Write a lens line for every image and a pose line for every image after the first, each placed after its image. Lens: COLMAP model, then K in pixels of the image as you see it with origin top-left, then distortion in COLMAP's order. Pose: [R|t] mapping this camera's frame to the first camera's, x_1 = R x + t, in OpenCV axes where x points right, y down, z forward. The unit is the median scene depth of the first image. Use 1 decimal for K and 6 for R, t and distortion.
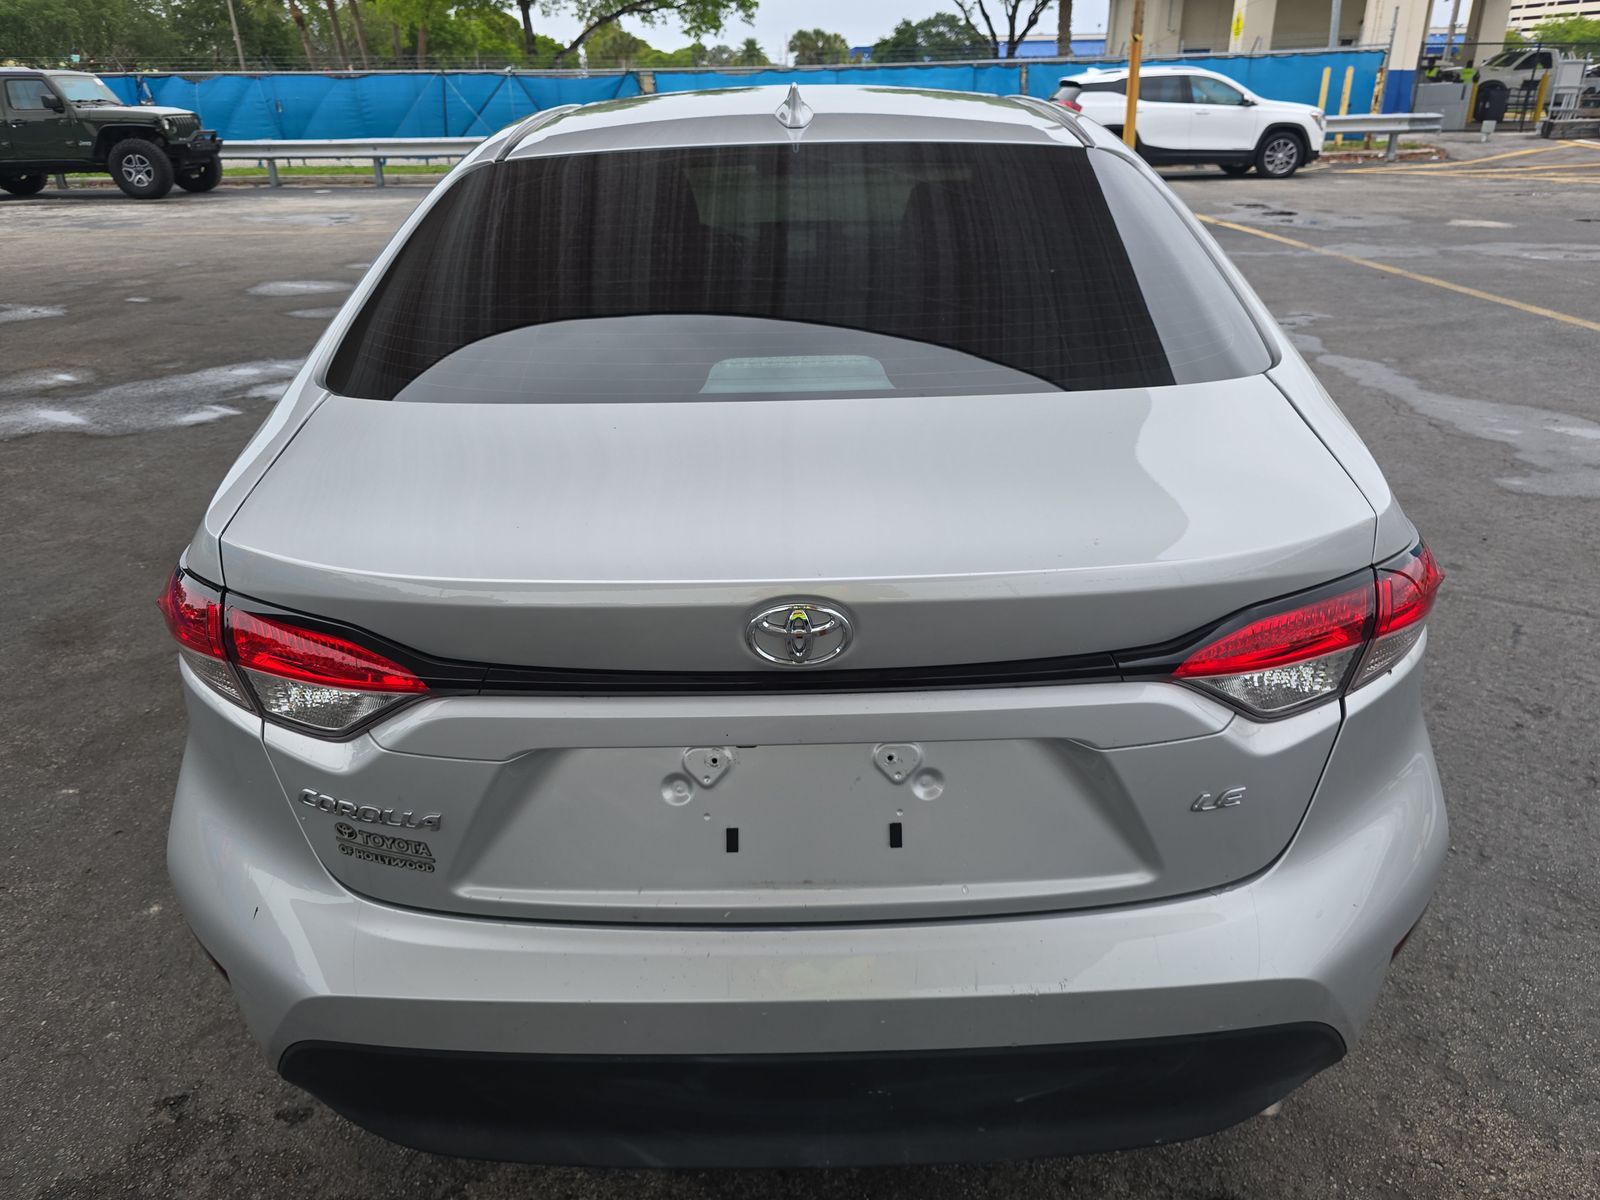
lens RADIAL K [[1069.0, 0, 804.2], [0, 1069.0, 607.4], [0, 0, 1]] dist [0.033012, -0.030032]
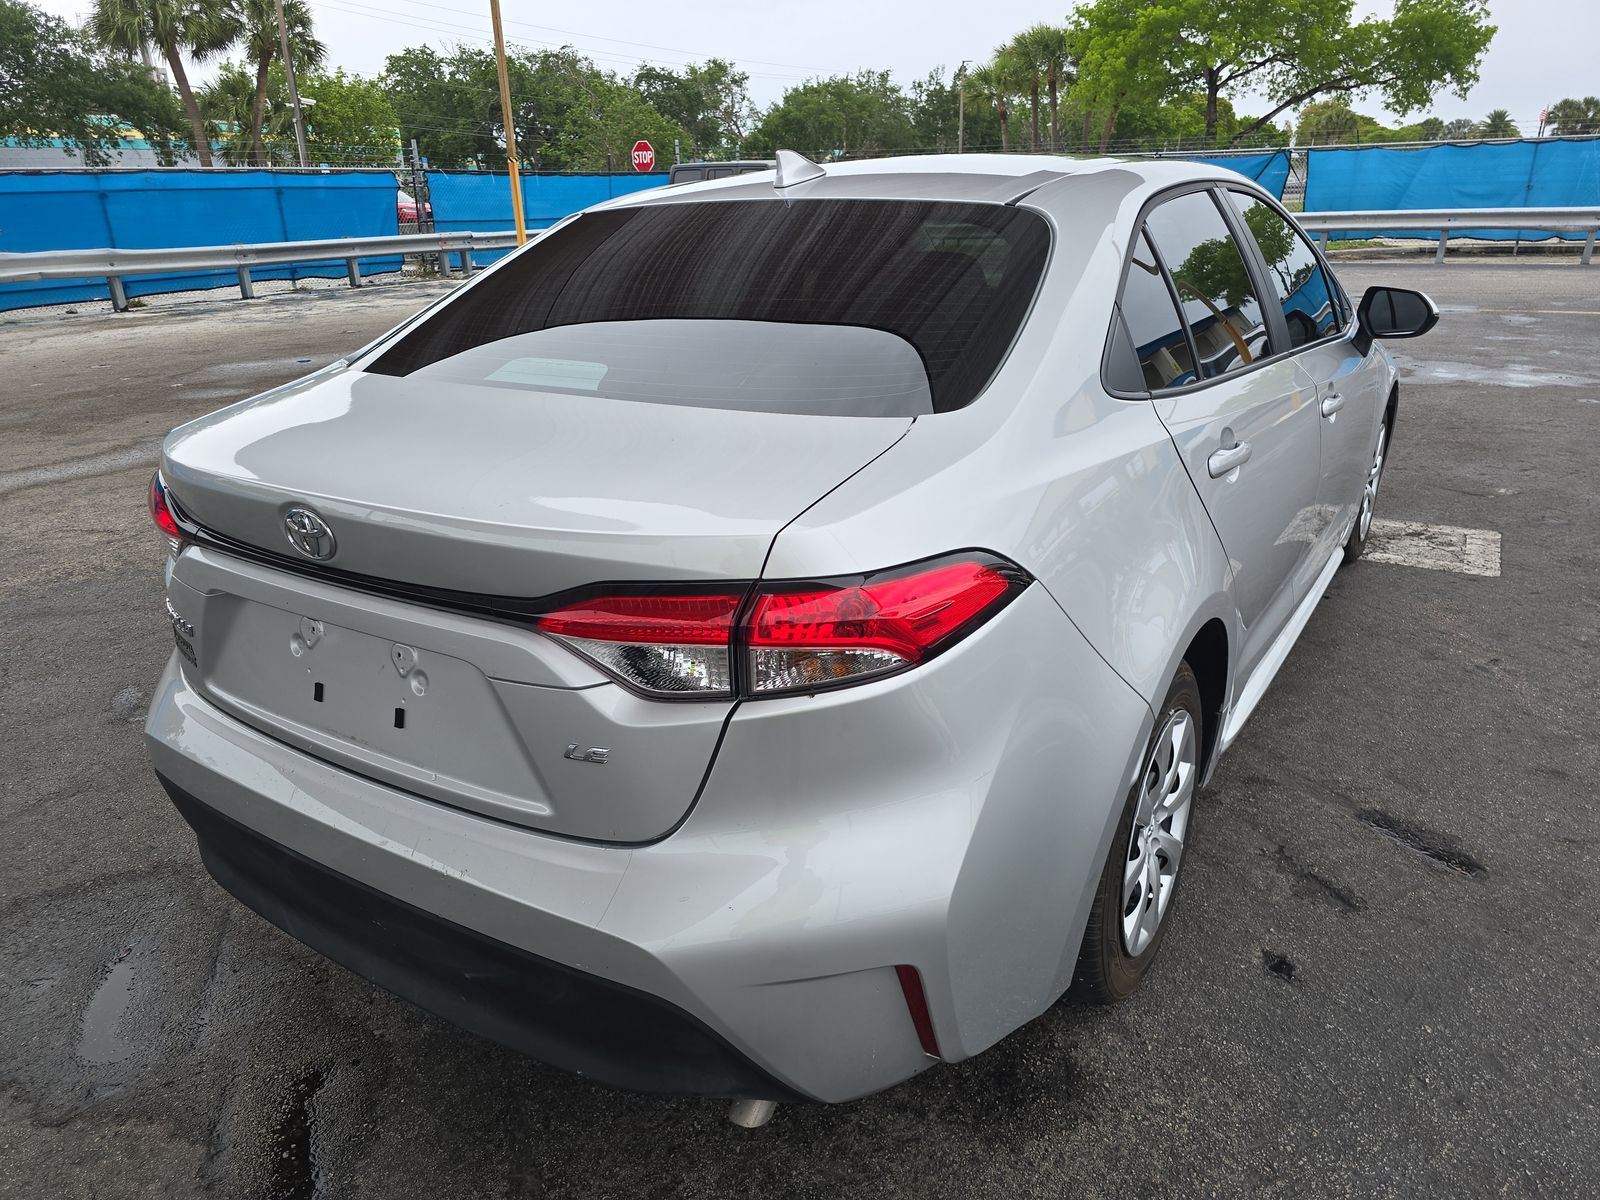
lens RADIAL K [[1069.0, 0, 804.2], [0, 1069.0, 607.4], [0, 0, 1]] dist [0.033012, -0.030032]
pose [[0.841343, 0.190914, -0.505661, 1.070156], [-0.223009, 0.974812, -0.003010, -0.017803], [0.492350, 0.115299, 0.862727, 0.117821]]
